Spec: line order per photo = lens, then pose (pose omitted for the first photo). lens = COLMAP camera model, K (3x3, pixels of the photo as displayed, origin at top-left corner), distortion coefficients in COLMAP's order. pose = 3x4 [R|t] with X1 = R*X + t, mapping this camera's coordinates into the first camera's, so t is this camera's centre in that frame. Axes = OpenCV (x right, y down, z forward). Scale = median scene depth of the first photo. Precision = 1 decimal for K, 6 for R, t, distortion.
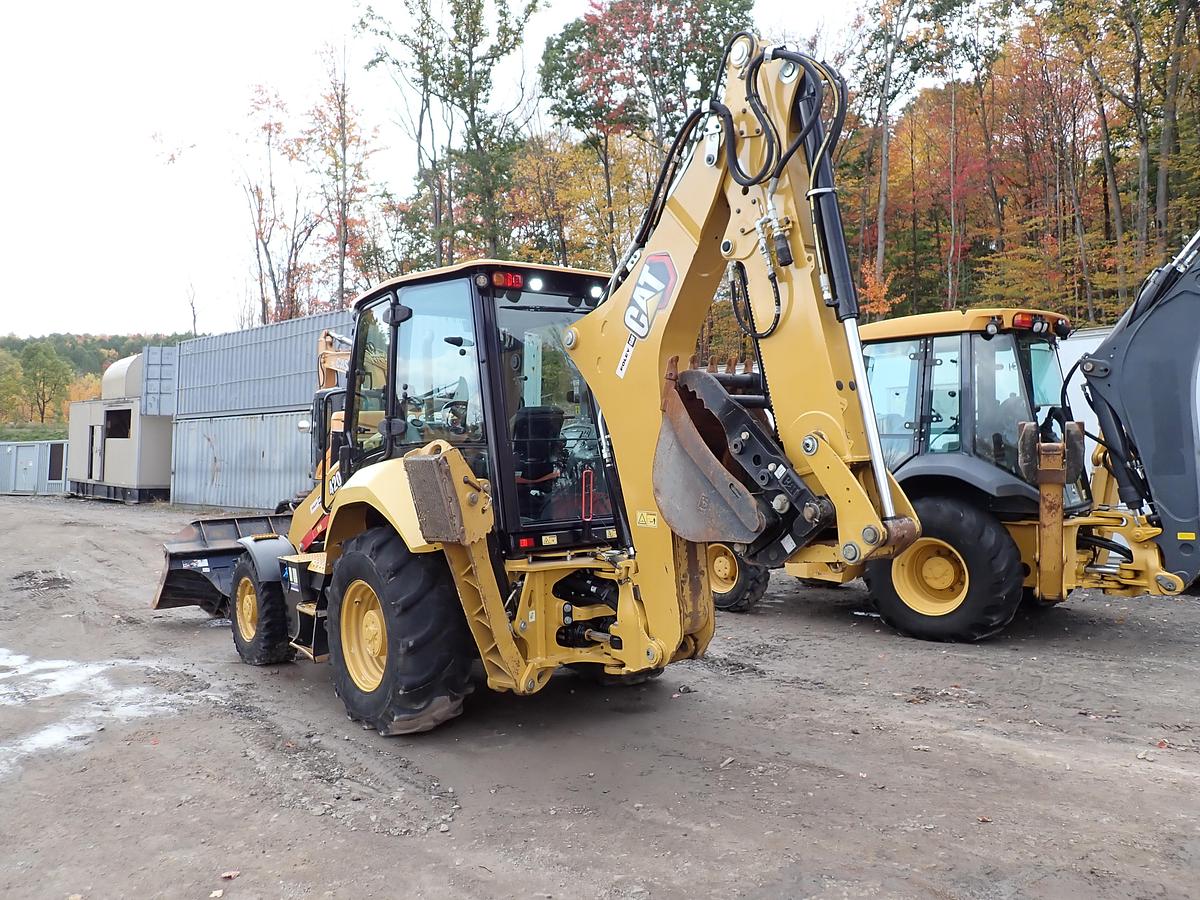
lens RADIAL K [[901.6, 0, 599.9], [0, 901.6, 446.7], [0, 0, 1]] dist [0.005382, -0.002224]
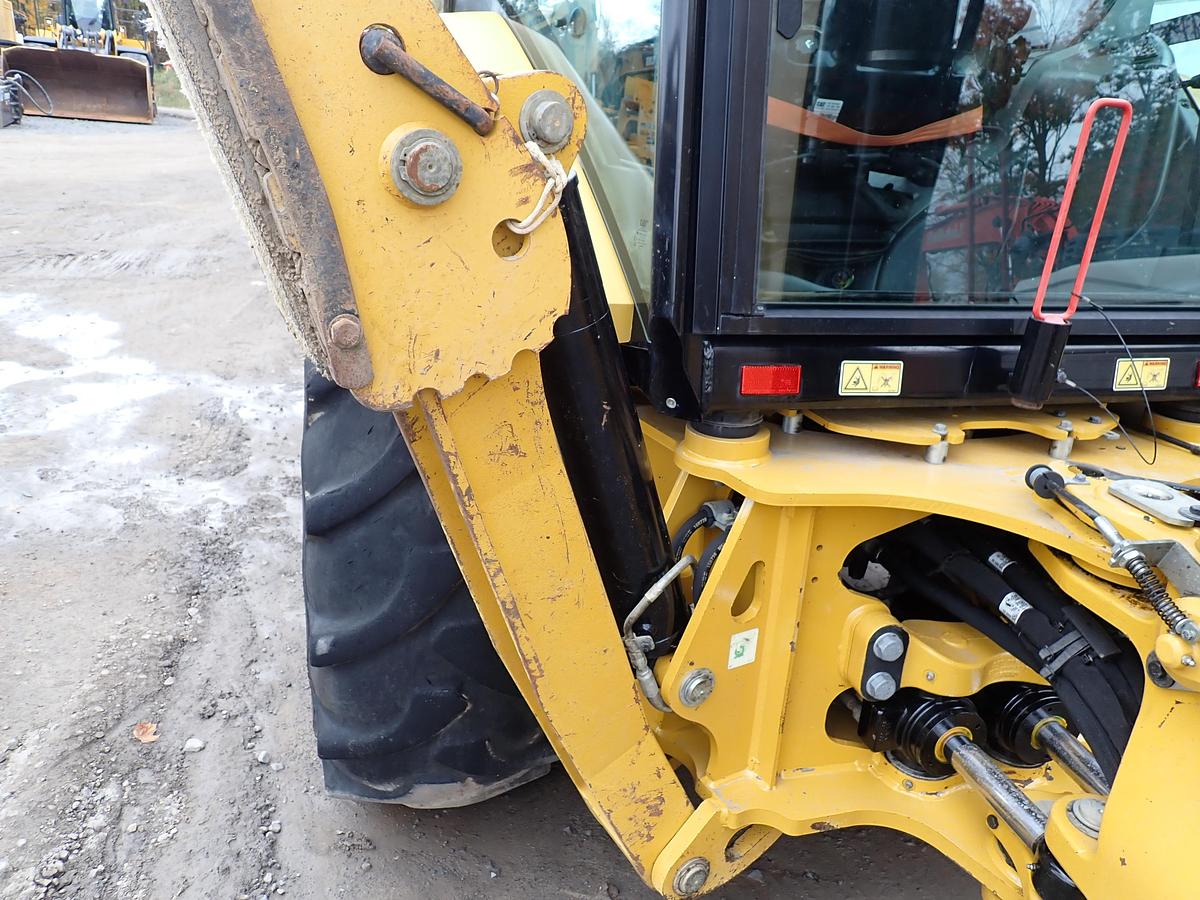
lens RADIAL K [[895.8, 0, 603.0], [0, 895.8, 441.7], [0, 0, 1]] dist [0.006128, -0.005911]
pose [[0.900931, 0.219410, -0.374410, -0.023951], [-0.079805, 0.931823, 0.354030, 0.035219], [0.426562, -0.289076, 0.857018, 0.700776]]
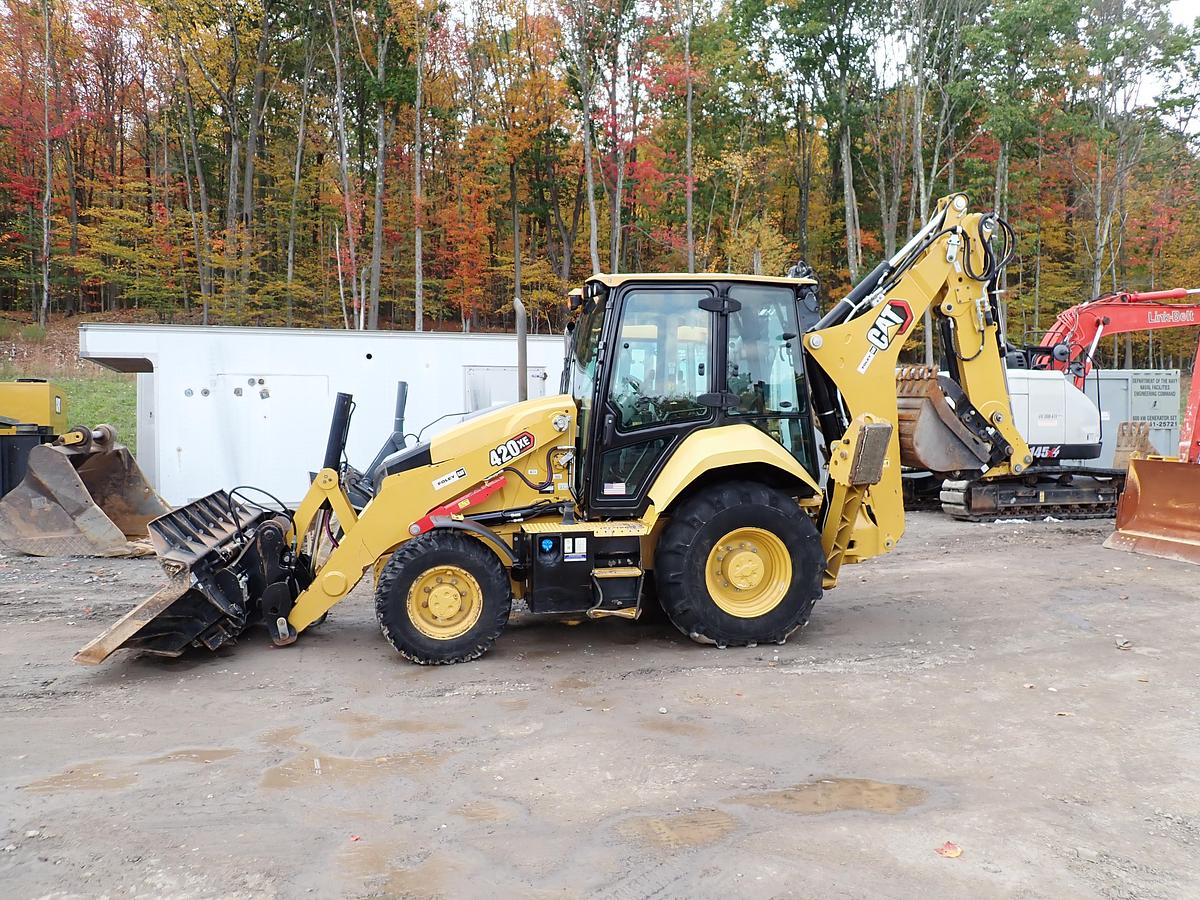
lens RADIAL K [[912.7, 0, 614.2], [0, 912.7, 440.9], [0, 0, 1]] dist [0.024326, -0.003563]
pose [[0.442559, -0.018409, 0.896550, -1.373791], [-0.011168, 0.999599, 0.026038, 0.003313], [-0.896670, -0.021536, 0.442176, 0.597798]]
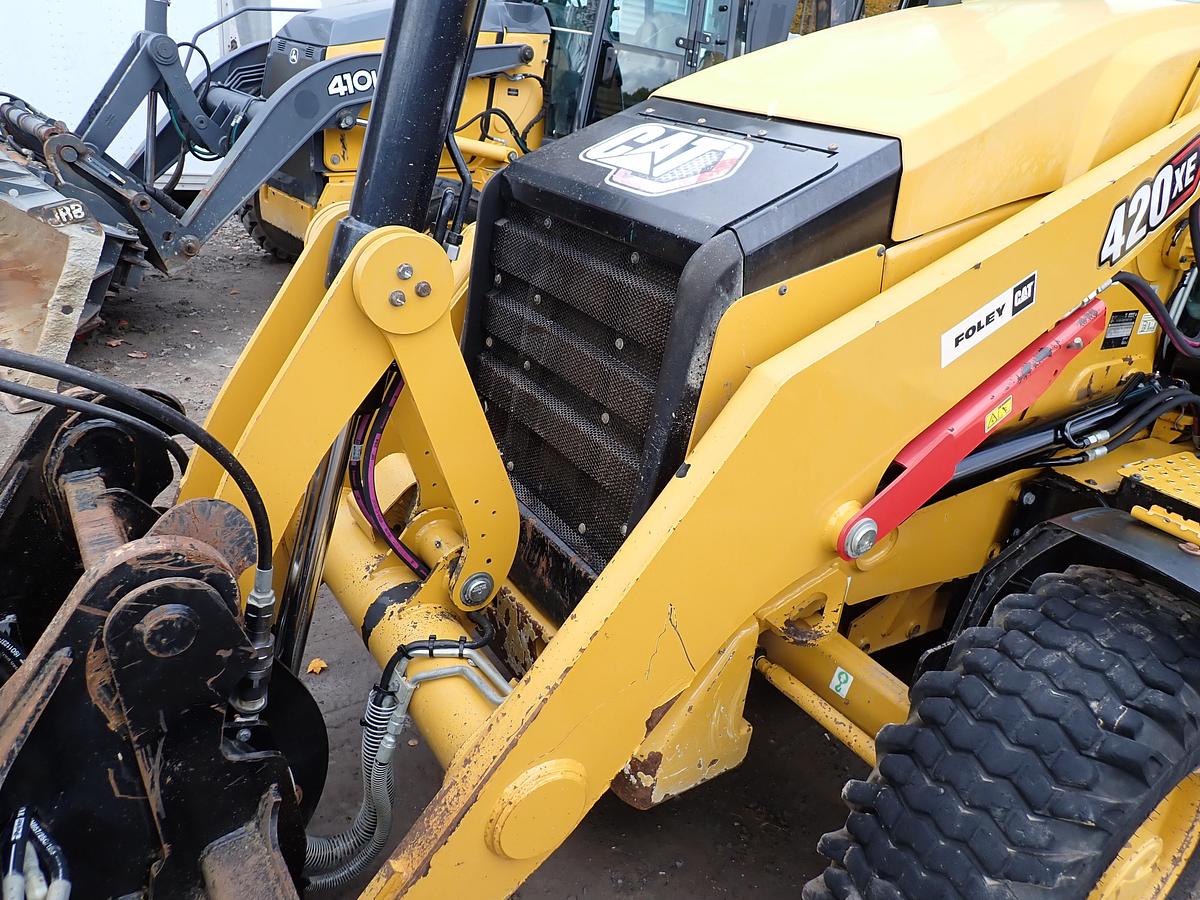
lens RADIAL K [[891.5, 0, 604.4], [0, 891.5, 446.4], [0, 0, 1]] dist [0.001749, 0.005337]
pose [[0.070174, -0.360477, 0.930125, -0.684195], [-0.124513, 0.921966, 0.366709, 0.036189], [-0.989733, -0.141546, 0.019814, 1.414810]]
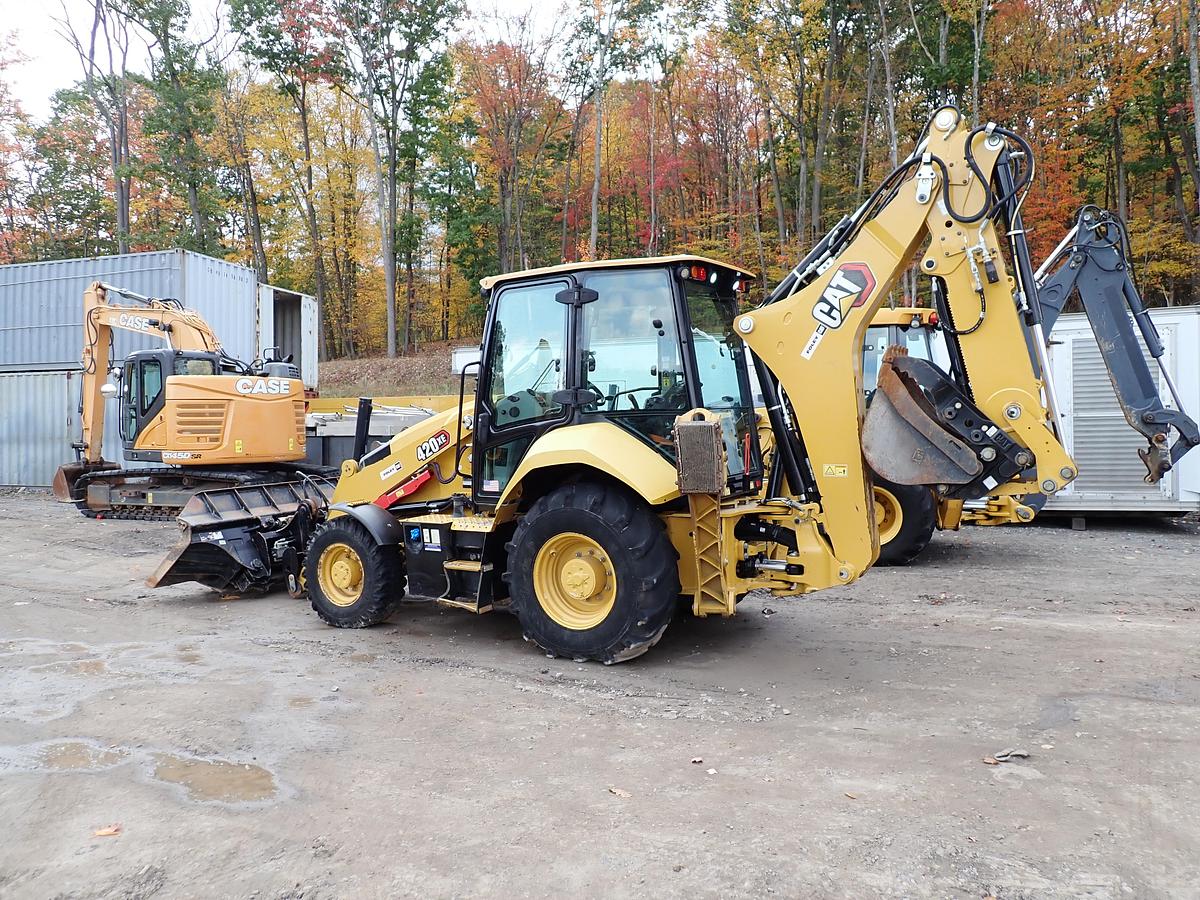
lens RADIAL K [[902.4, 0, 606.6], [0, 902.4, 444.6], [0, 0, 1]] dist [0.014320, -0.002624]
pose [[0.925700, -0.010753, 0.378105, -0.620249], [-0.001723, 0.999466, 0.032643, 0.001929], [-0.378254, -0.030869, 0.925187, -0.052303]]
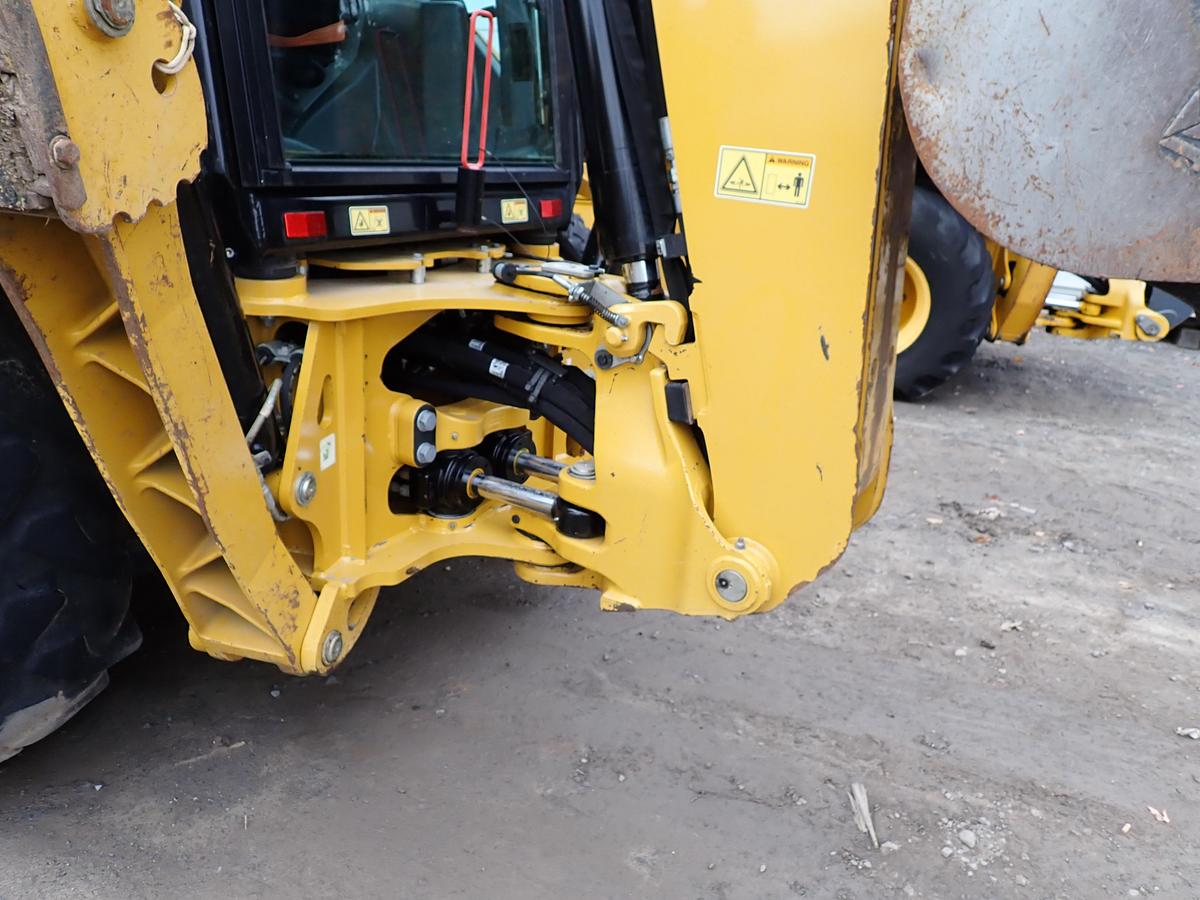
lens RADIAL K [[891.5, 0, 604.4], [0, 891.5, 446.4], [0, 0, 1]] dist [0.001749, 0.005337]
pose [[0.924487, -0.030582, 0.379984, -0.096280], [-0.103920, 0.938807, 0.328392, 0.061502], [-0.366775, -0.343082, 0.864737, 0.617973]]
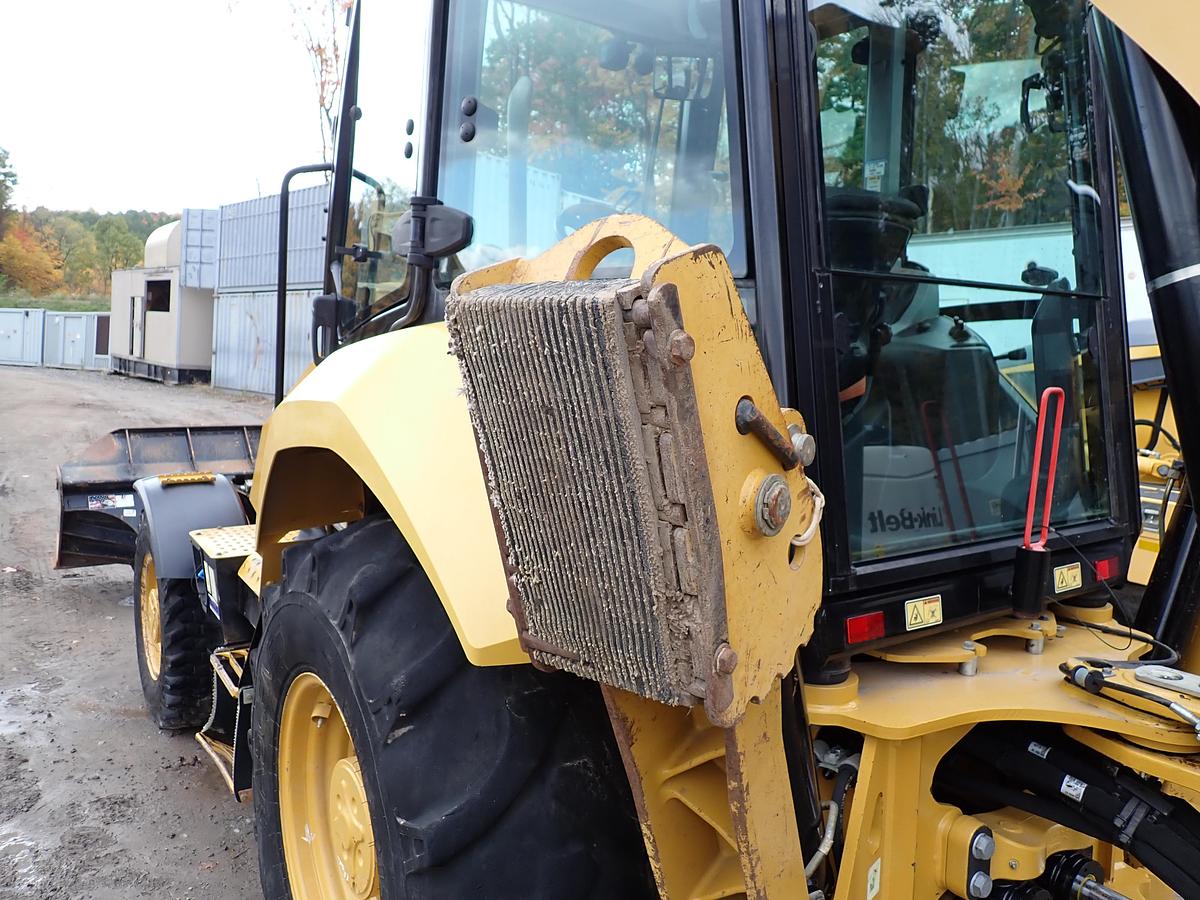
lens RADIAL K [[888.6, 0, 600.1], [0, 888.6, 431.1], [0, 0, 1]] dist [-0.000787, -0.007003]
pose [[0.996562, 0.053491, -0.063263, -0.139083], [-0.047321, 0.994324, 0.095297, 0.018884], [0.068001, -0.091976, 0.993437, 0.658166]]
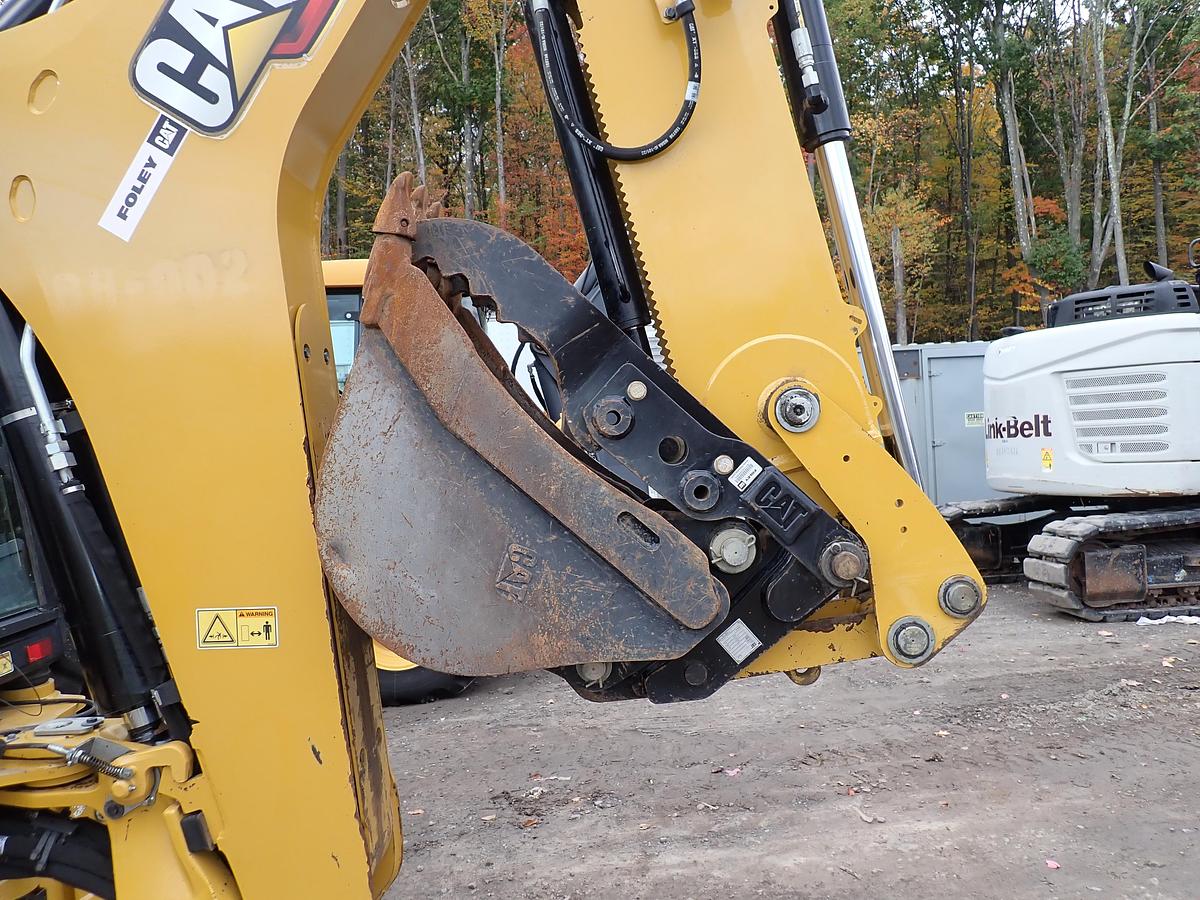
lens RADIAL K [[895.8, 0, 603.0], [0, 895.8, 441.7], [0, 0, 1]] dist [0.006128, -0.005911]
pose [[0.634816, -0.022262, 0.772343, -0.113530], [0.027304, 0.999607, 0.006370, 0.005346], [-0.772181, 0.017044, 0.635174, 0.551350]]
